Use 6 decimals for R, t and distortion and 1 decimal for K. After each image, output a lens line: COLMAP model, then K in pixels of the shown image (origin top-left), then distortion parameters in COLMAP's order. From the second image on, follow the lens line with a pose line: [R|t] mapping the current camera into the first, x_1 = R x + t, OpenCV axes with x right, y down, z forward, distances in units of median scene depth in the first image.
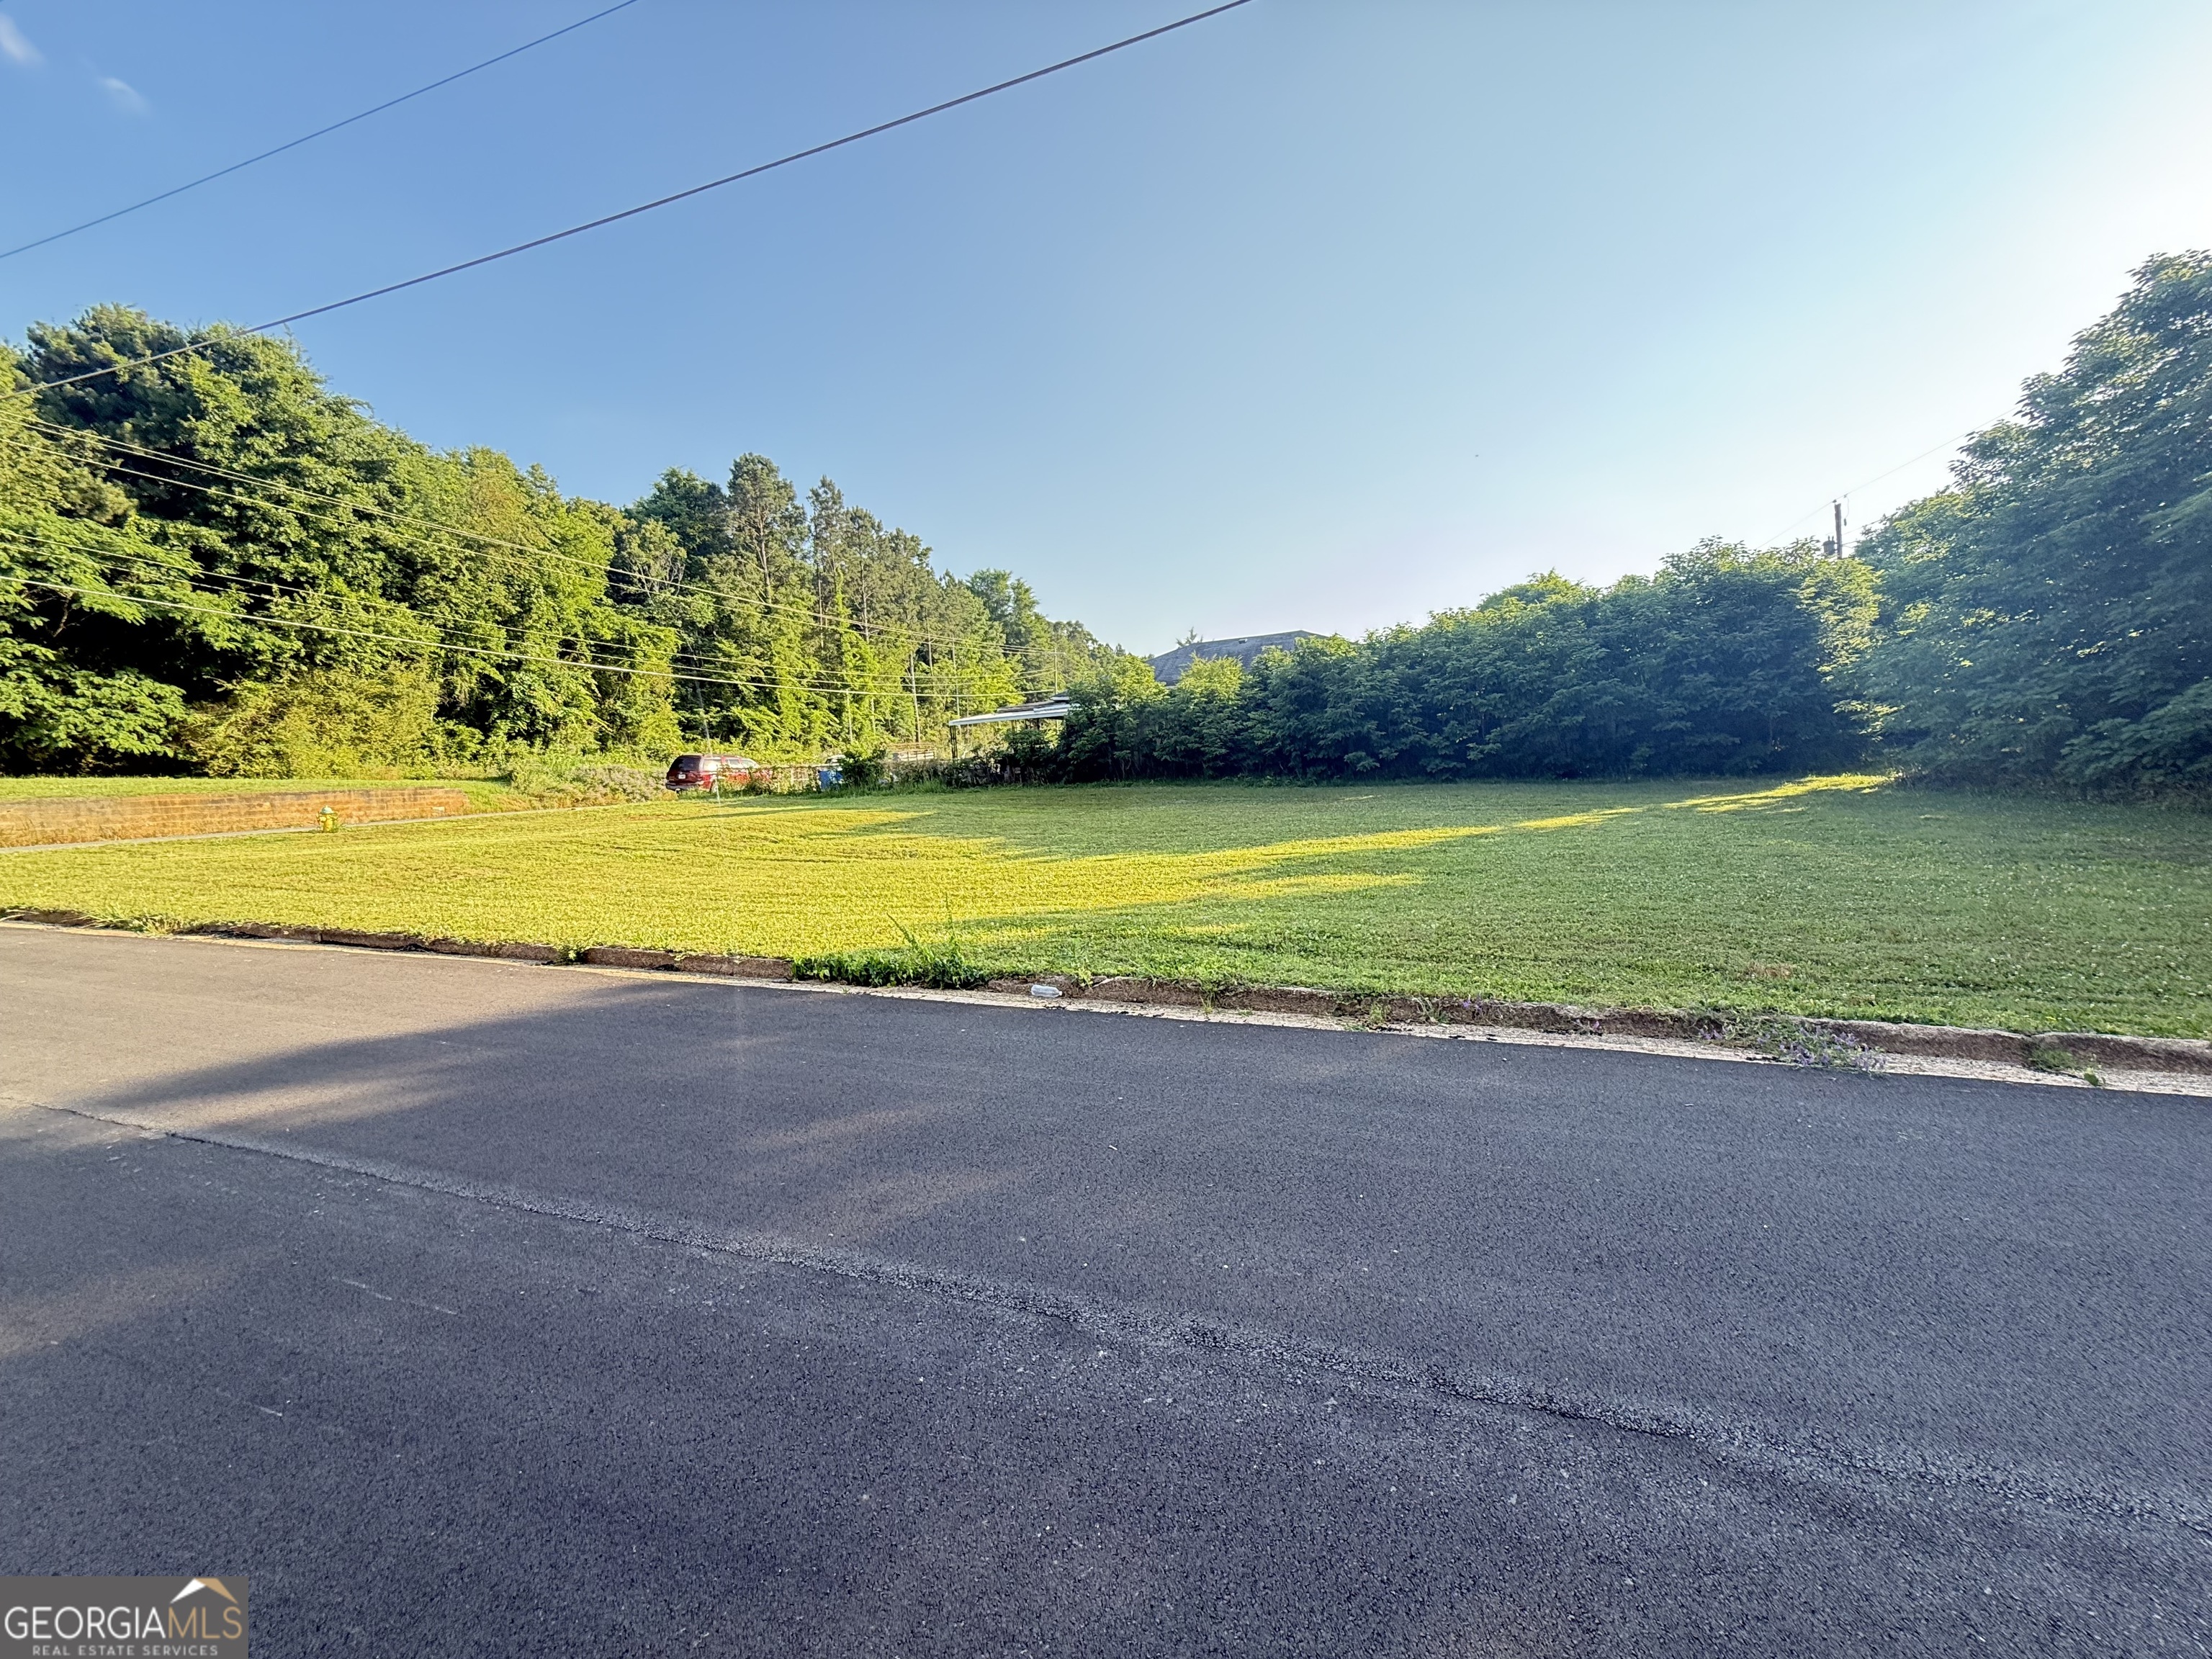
lens RADIAL K [[878.3, 0, 1106.0], [0, 878.3, 829.5], [0, 0, 1]] dist [-0.002588, -0.000368]
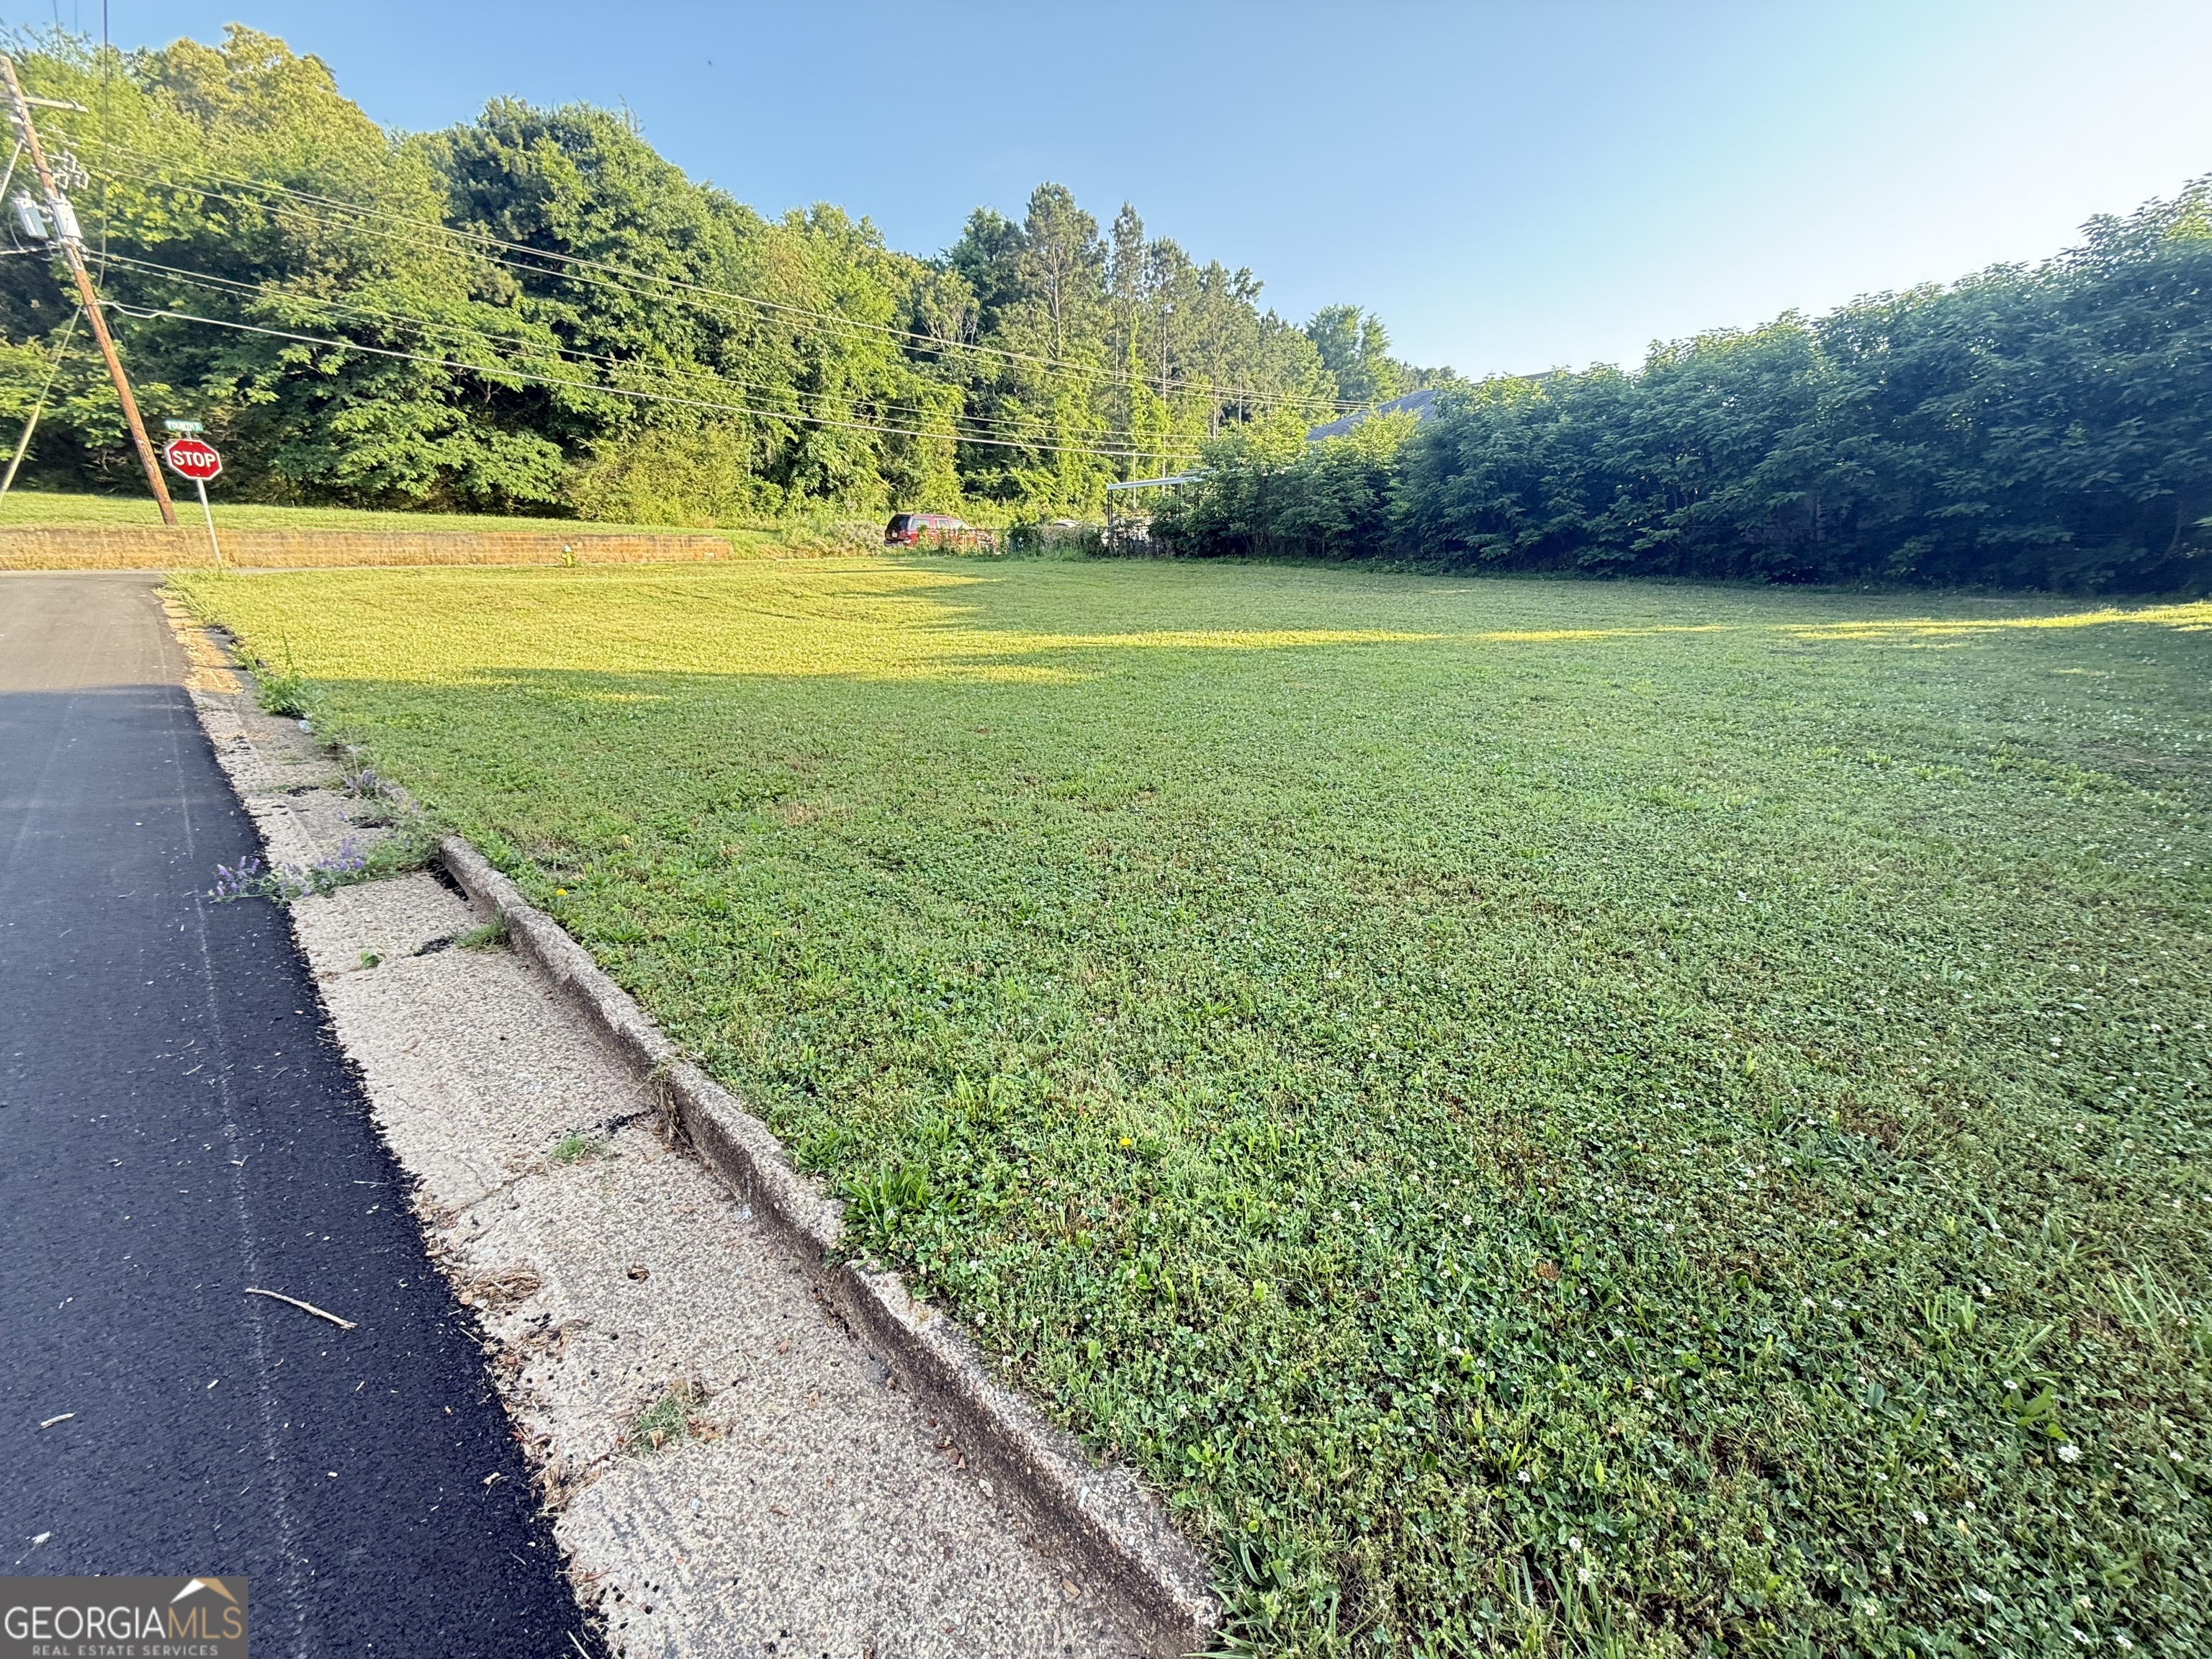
lens RADIAL K [[878.3, 0, 1106.0], [0, 878.3, 829.5], [0, 0, 1]] dist [-0.002588, -0.000368]
pose [[0.915037, 0.163753, -0.368636, 0.200844], [-0.068753, 0.963833, 0.257486, -0.006331], [0.397468, -0.210264, 0.893201, 0.055798]]
